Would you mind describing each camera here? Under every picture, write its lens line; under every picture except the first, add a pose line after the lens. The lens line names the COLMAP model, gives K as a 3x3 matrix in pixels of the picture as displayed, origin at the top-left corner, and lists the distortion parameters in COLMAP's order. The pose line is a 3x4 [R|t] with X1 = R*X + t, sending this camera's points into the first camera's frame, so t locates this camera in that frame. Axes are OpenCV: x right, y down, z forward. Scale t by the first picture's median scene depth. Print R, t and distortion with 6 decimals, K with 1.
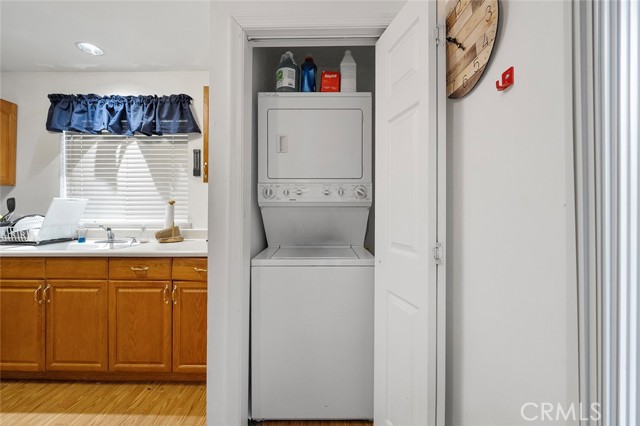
lens RADIAL K [[239.8, 0, 322.0], [0, 239.8, 208.6], [0, 0, 1]] dist [-0.002377, 0.000037]
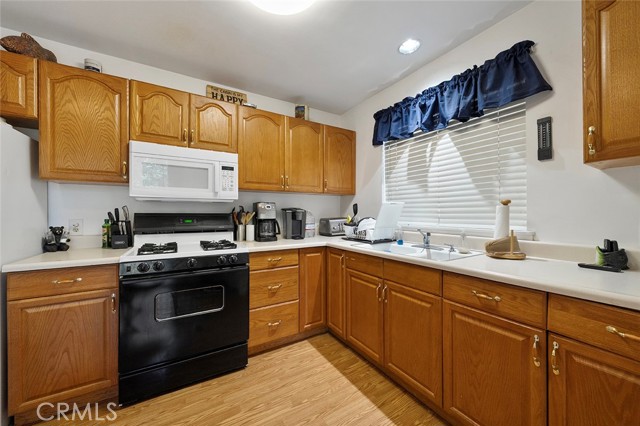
lens RADIAL K [[239.8, 0, 321.4], [0, 239.8, 212.1], [0, 0, 1]] dist [-0.002377, 0.000037]
pose [[0.539031, -0.006528, -0.842261, -0.322119], [0.009725, 0.999952, -0.001526, -0.000211], [0.842230, -0.007369, 0.539069, 0.158777]]
